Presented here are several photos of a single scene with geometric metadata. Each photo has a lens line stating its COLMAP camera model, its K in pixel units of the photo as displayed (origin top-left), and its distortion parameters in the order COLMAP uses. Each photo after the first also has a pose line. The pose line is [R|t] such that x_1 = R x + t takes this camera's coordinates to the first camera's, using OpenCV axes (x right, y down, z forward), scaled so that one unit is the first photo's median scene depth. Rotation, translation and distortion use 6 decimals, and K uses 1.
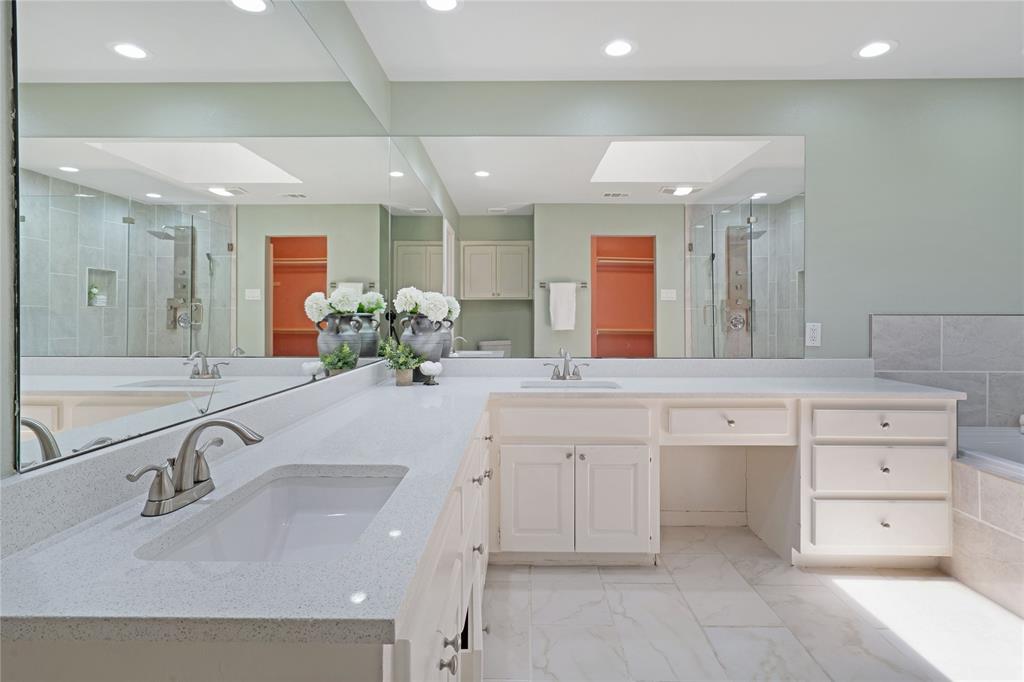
lens RADIAL K [[518.2, 0, 514.0], [0, 518.2, 316.9], [0, 0, 1]] dist [0.001465, 0.000941]
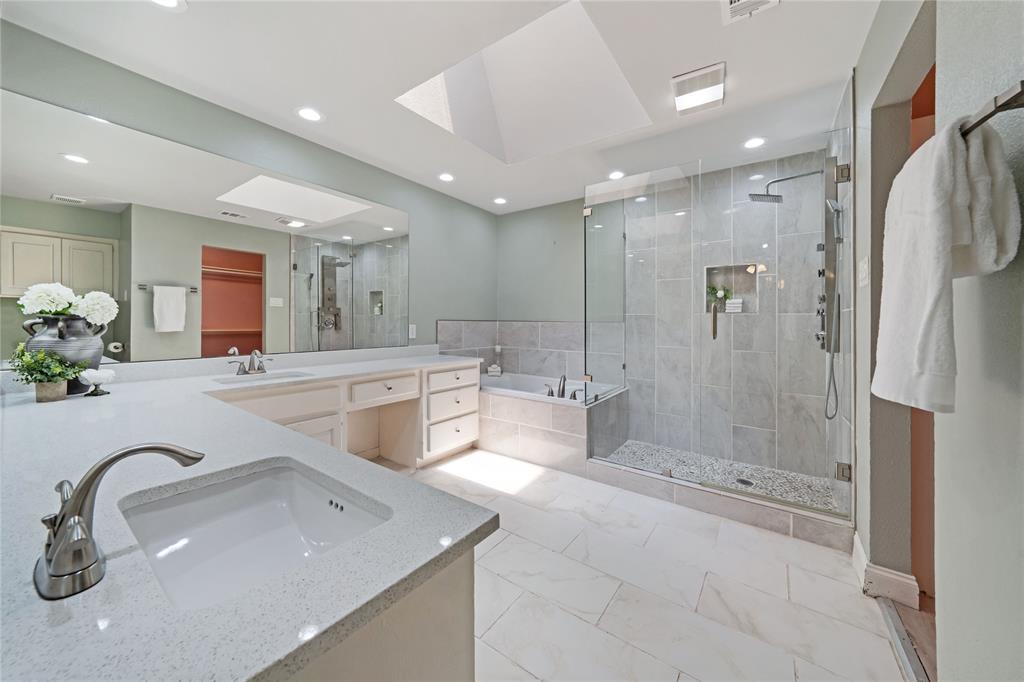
lens RADIAL K [[360.2, 0, 513.4], [0, 360.2, 319.5], [0, 0, 1]] dist [-0.031706, 0.006789]
pose [[0.583002, 0.009319, 0.812417, -0.203274], [-0.008245, 0.999951, -0.005554, -0.001675], [-0.812429, -0.003460, 0.583050, 0.059113]]
